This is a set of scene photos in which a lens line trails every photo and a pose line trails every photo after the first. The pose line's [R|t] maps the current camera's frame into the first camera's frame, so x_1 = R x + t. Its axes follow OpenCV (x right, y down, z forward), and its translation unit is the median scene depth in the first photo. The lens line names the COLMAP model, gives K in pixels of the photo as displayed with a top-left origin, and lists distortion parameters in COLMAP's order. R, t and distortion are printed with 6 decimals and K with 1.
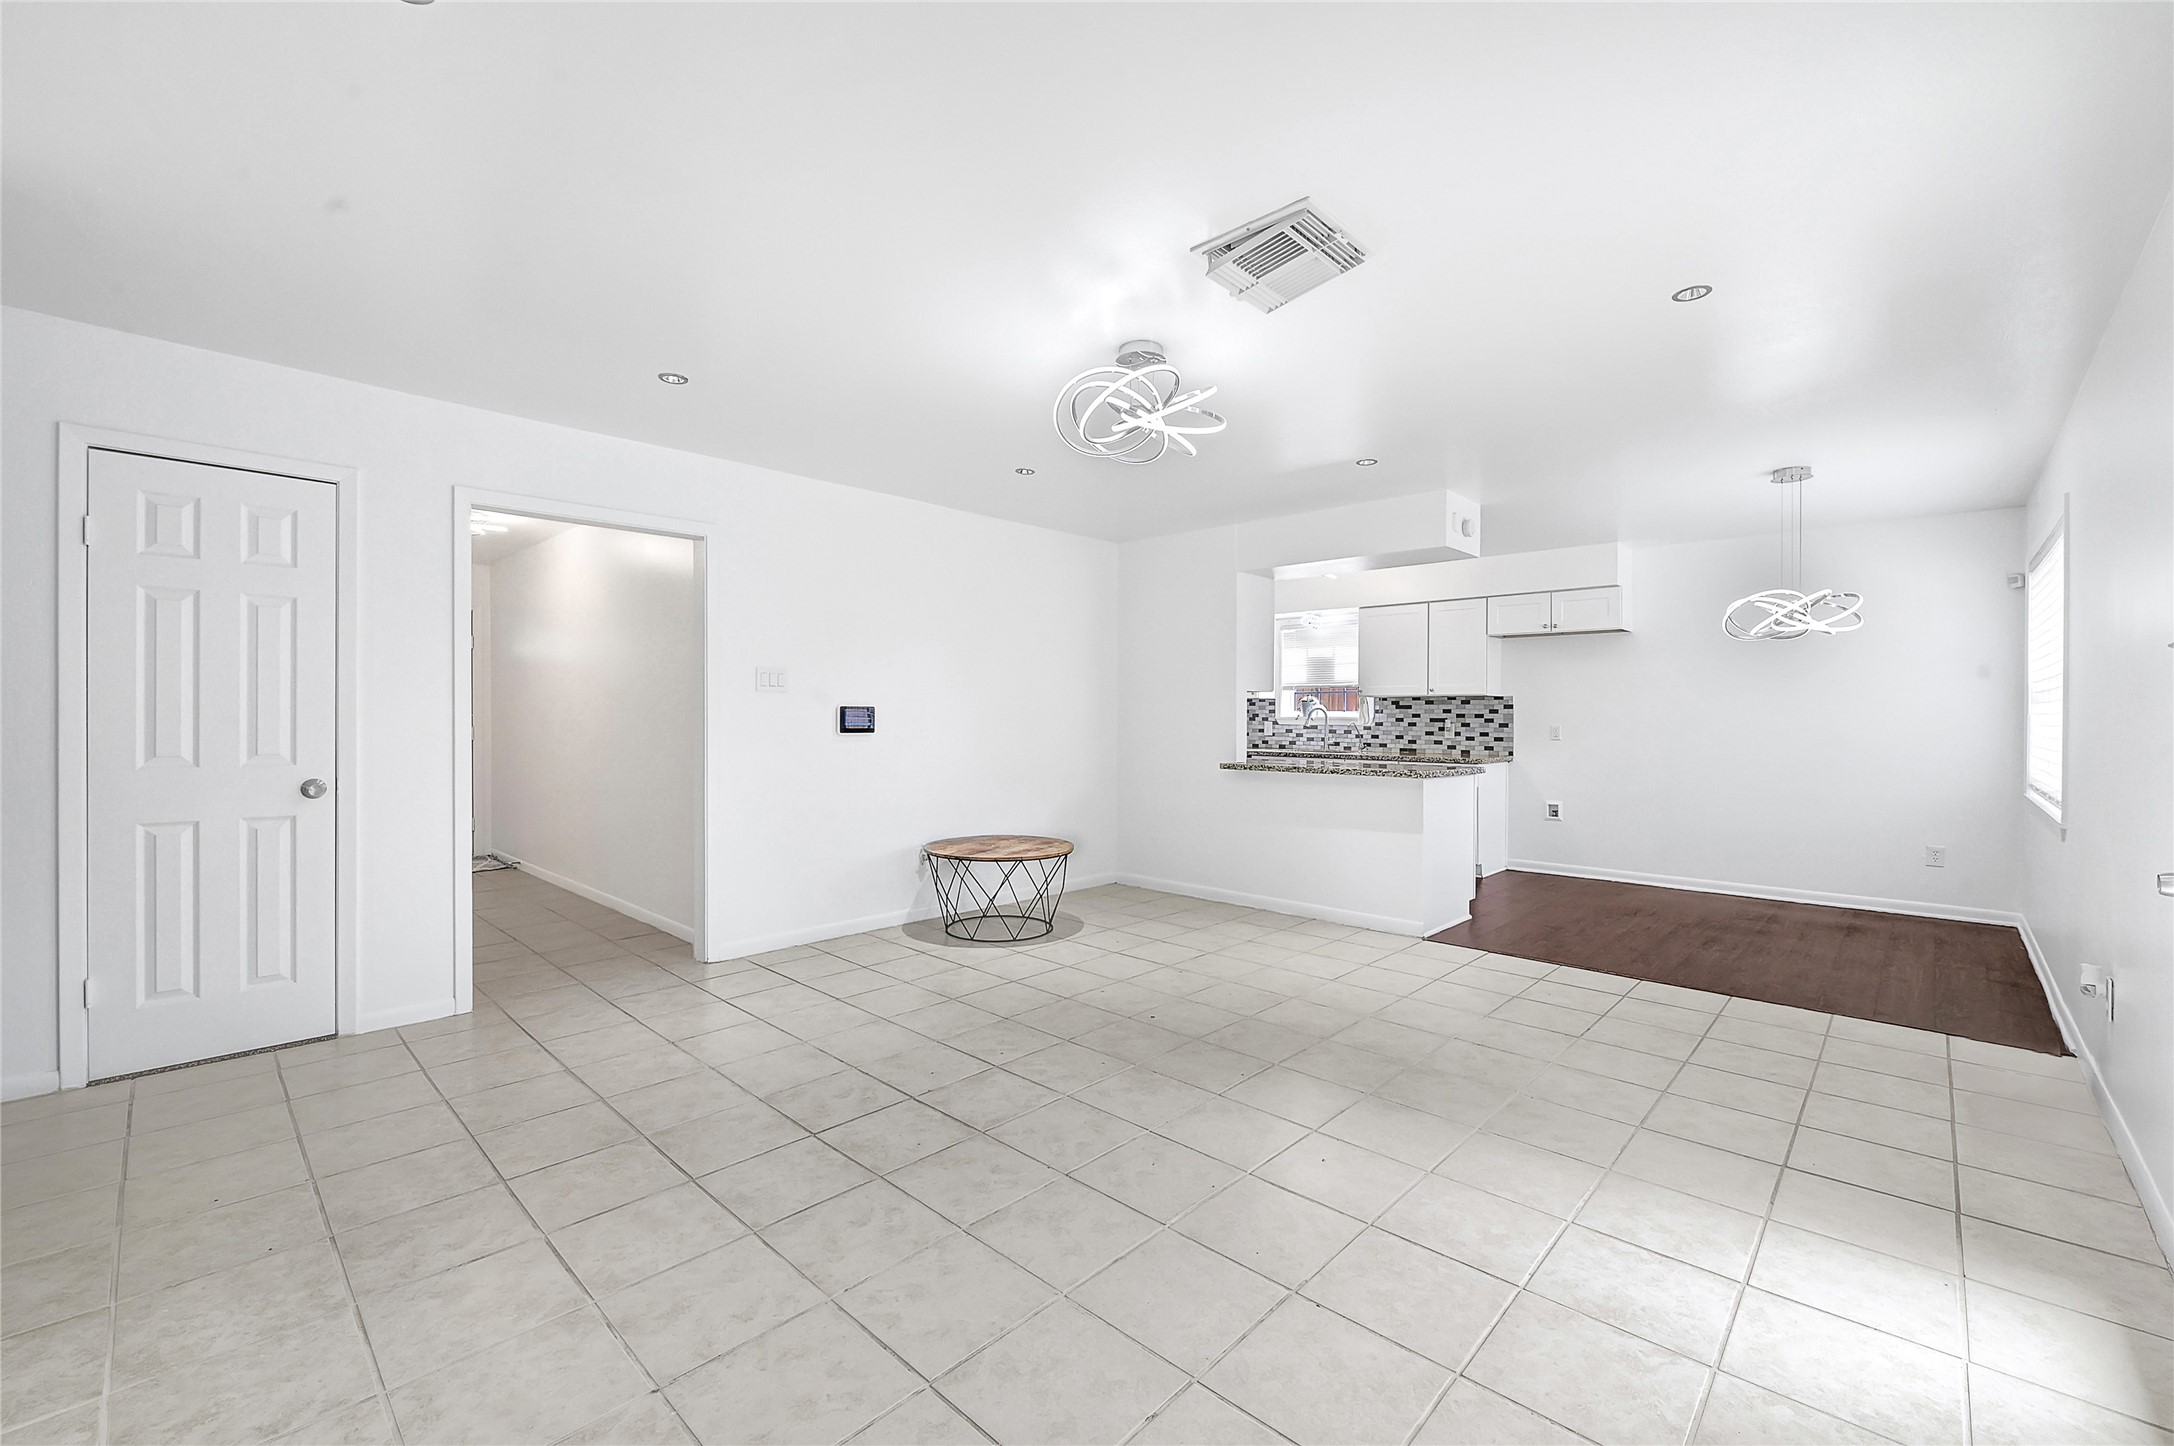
lens RADIAL K [[901.0, 0, 1111.2], [0, 901.0, 717.9], [0, 0, 1]] dist [0.000944, 0.000097]
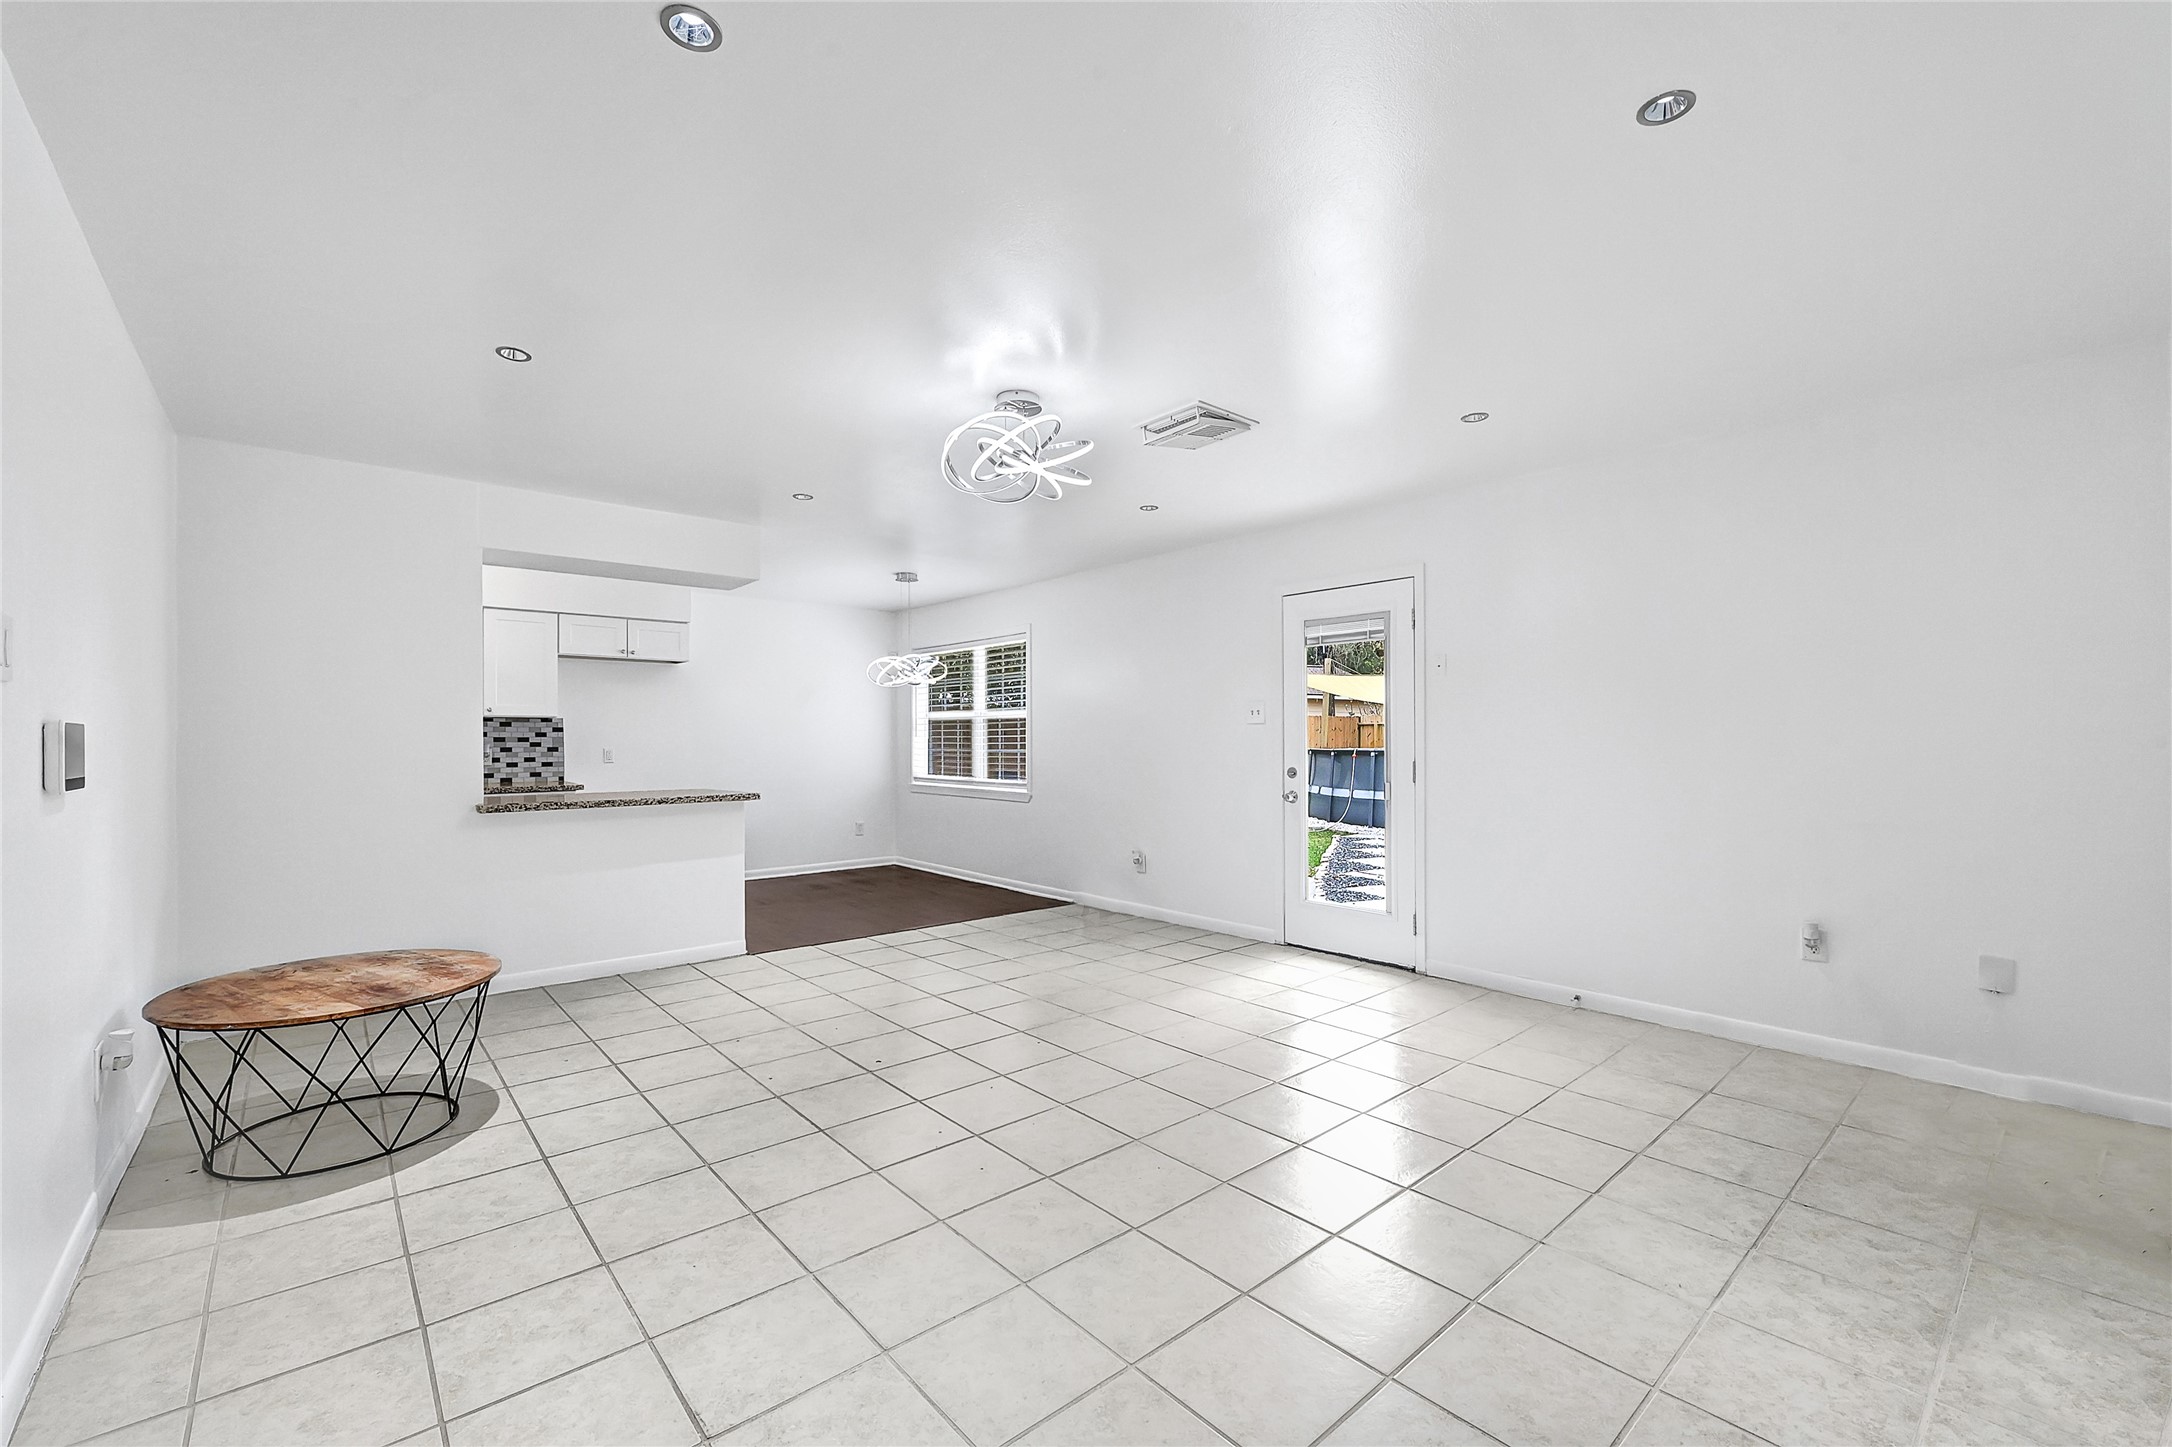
lens RADIAL K [[884.5, 0, 1086.0], [0, 884.5, 723.5], [0, 0, 1]] dist [0.001134, 0.000016]
pose [[0.102050, 0.013395, 0.994689, -0.452474], [0.007399, 0.999871, -0.014223, -0.001648], [-0.994752, 0.008811, 0.101938, 0.367446]]
